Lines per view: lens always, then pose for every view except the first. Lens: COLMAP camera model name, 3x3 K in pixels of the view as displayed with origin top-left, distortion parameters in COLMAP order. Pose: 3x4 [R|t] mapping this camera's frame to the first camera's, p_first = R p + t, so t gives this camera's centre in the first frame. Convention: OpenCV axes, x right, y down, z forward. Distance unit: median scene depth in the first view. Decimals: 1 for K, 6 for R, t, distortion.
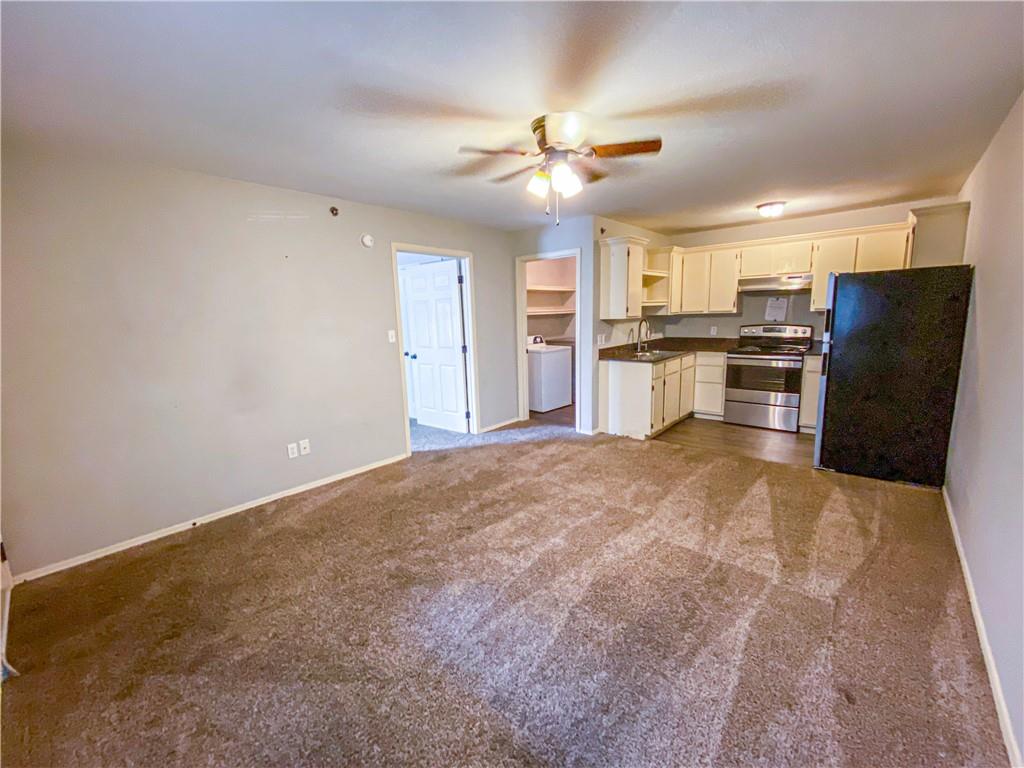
lens RADIAL K [[410.5, 0, 506.5], [0, 410.5, 380.2], [0, 0, 1]] dist [-0.000773, -0.000296]
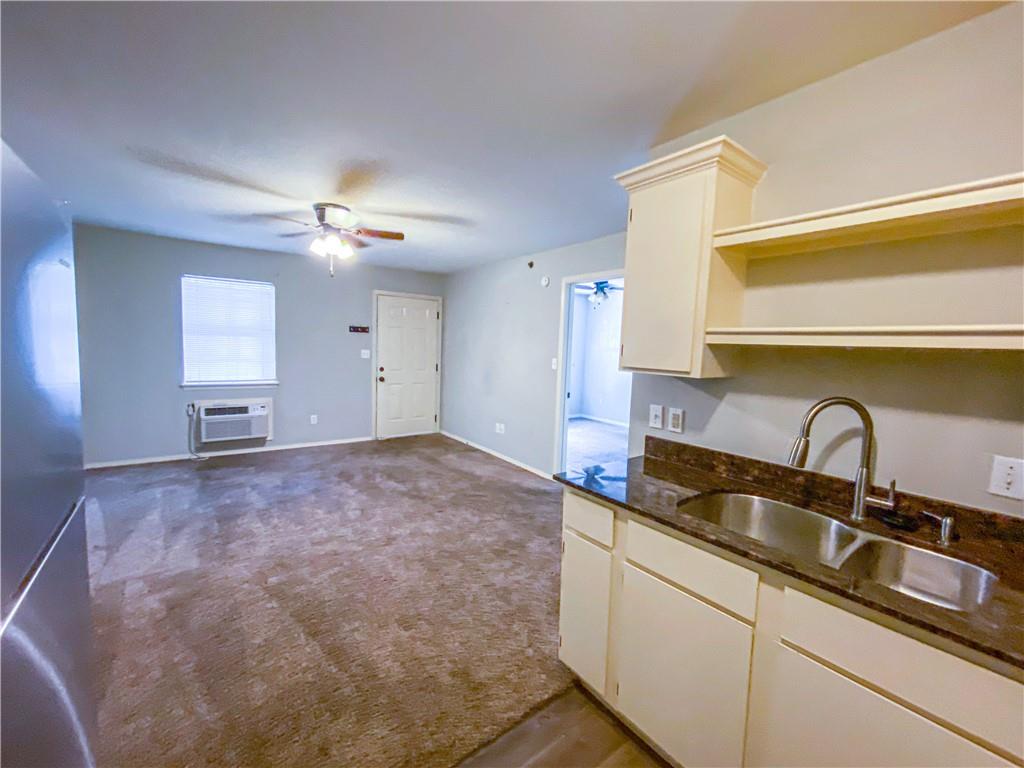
lens RADIAL K [[410.5, 0, 506.5], [0, 410.5, 380.2], [0, 0, 1]] dist [-0.000773, -0.000296]
pose [[-0.199678, 0.110953, -0.973560, 0.648143], [-0.187725, 0.970832, 0.149145, -0.162473], [0.961711, 0.212543, -0.173025, 0.862372]]
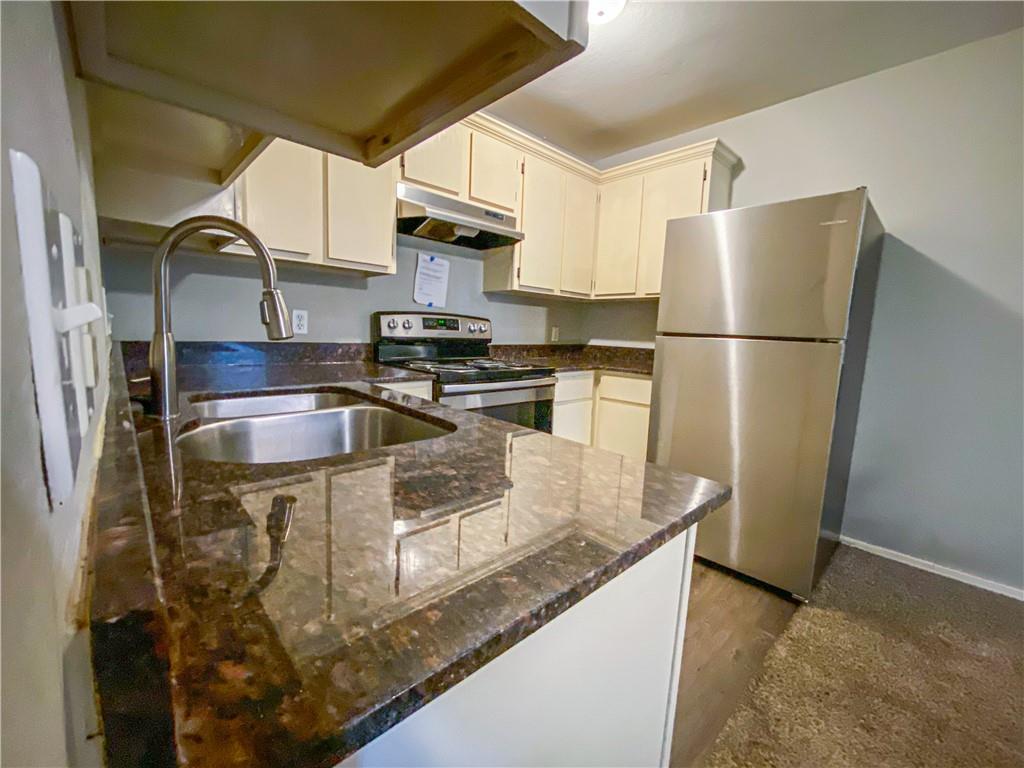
lens RADIAL K [[410.5, 0, 506.5], [0, 410.5, 380.2], [0, 0, 1]] dist [-0.000773, -0.000296]
pose [[0.060180, -0.086331, 0.994447, 0.193609], [0.124676, 0.989101, 0.078322, -0.088238], [-0.990371, 0.119270, 0.070288, 0.910556]]
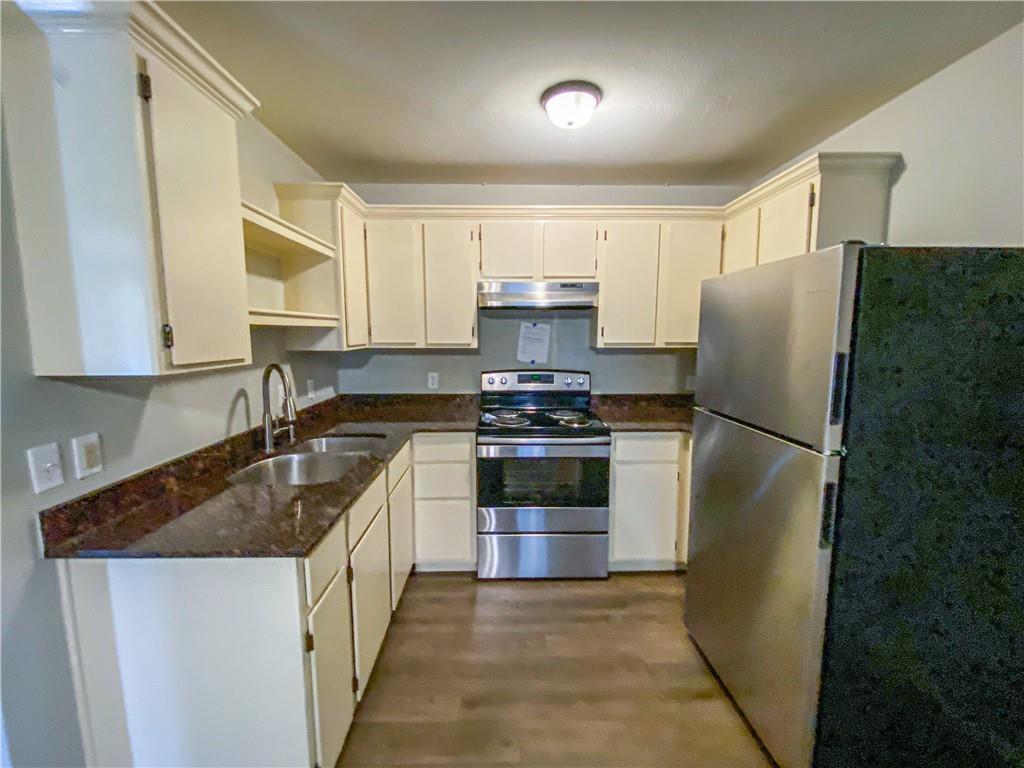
lens RADIAL K [[410.5, 0, 506.5], [0, 410.5, 380.2], [0, 0, 1]] dist [-0.000773, -0.000296]
pose [[0.725834, -0.046183, 0.686318, 0.244181], [0.088115, 0.995766, -0.026181, -0.111241], [-0.682203, 0.079478, 0.726831, 0.628894]]
